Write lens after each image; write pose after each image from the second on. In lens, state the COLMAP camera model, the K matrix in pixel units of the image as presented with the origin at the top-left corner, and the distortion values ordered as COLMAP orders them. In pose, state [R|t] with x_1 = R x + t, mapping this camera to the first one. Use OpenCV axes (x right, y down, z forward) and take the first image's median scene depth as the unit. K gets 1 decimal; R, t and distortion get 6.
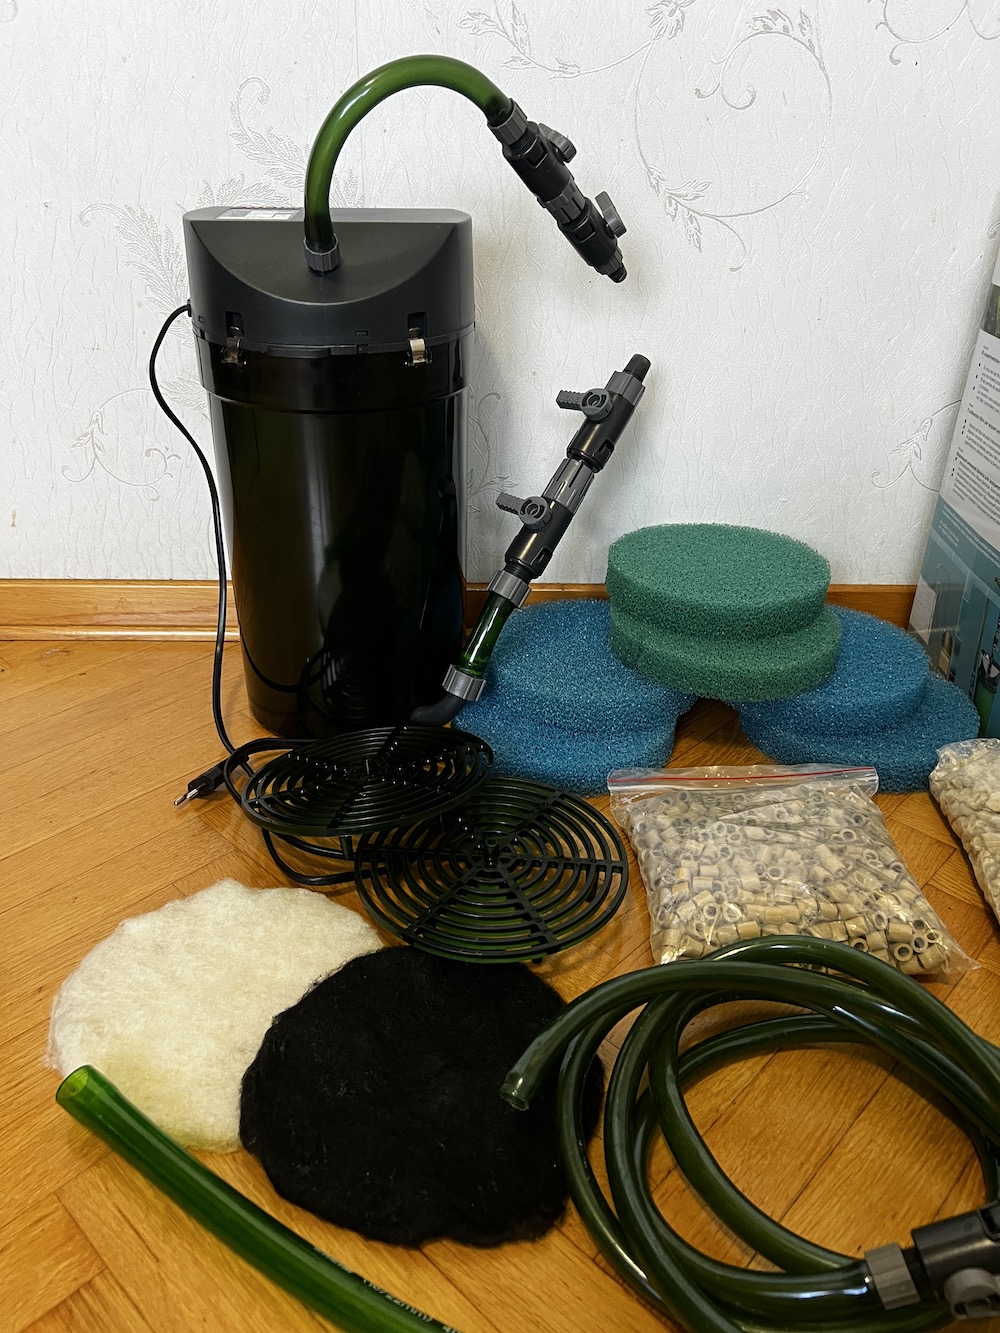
lens RADIAL K [[1010.6, 0, 493.7], [0, 1010.6, 668.5], [0, 0, 1]] dist [0.040927, -0.048244]
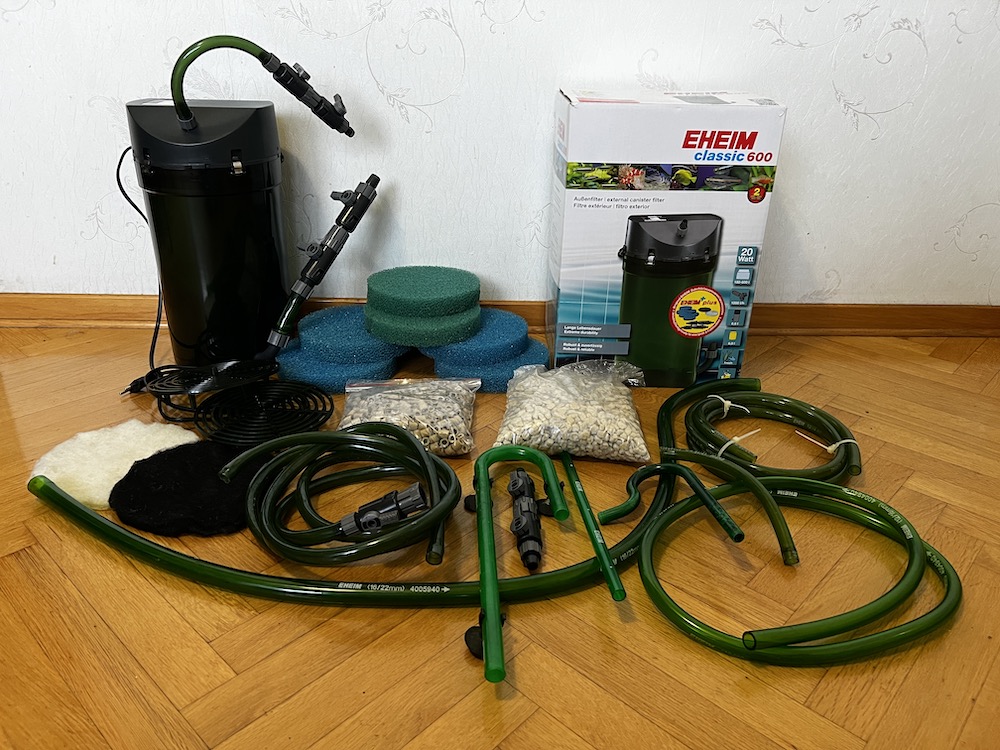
lens RADIAL K [[748.3, 0, 498.0], [0, 748.3, 380.5], [0, 0, 1]] dist [0.057663, -0.069555]
pose [[0.999883, 0.002100, 0.015131, 0.435958], [-0.001139, 0.997997, -0.063259, 0.219034], [-0.015233, 0.063234, 0.997882, -0.521573]]
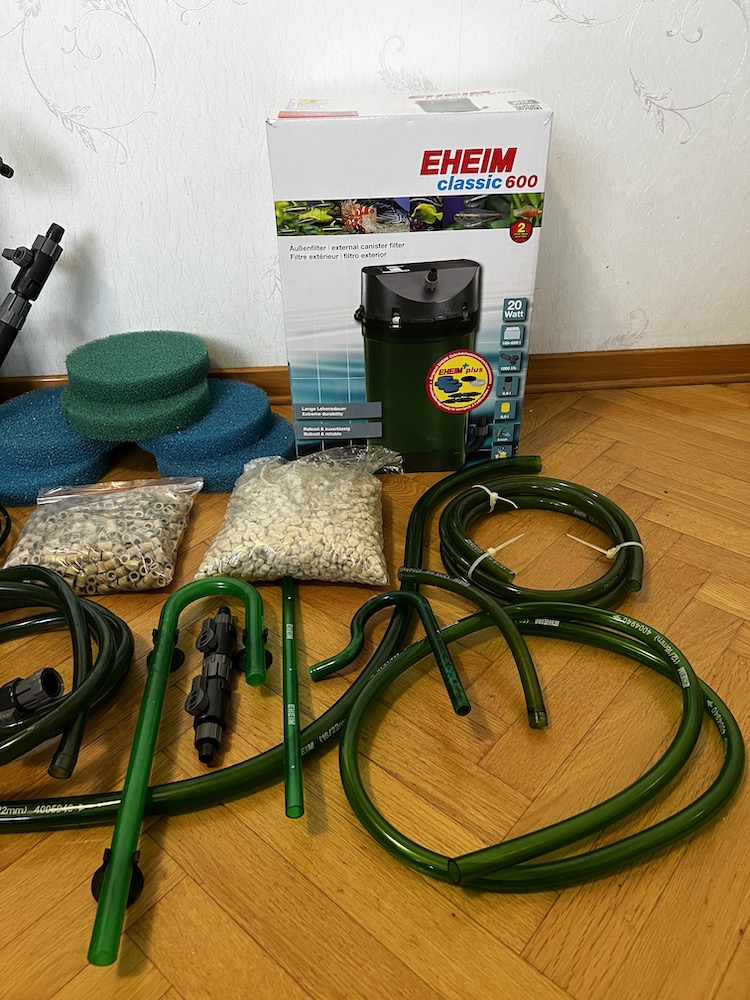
lens RADIAL K [[753.4, 0, 367.3], [0, 753.4, 508.8], [0, 0, 1]] dist [0.056934, -0.069810]
pose [[0.998167, -0.056386, 0.021972, 0.688527], [0.054468, 0.995322, 0.079802, 0.073526], [-0.026368, -0.078459, 0.996569, -0.256459]]
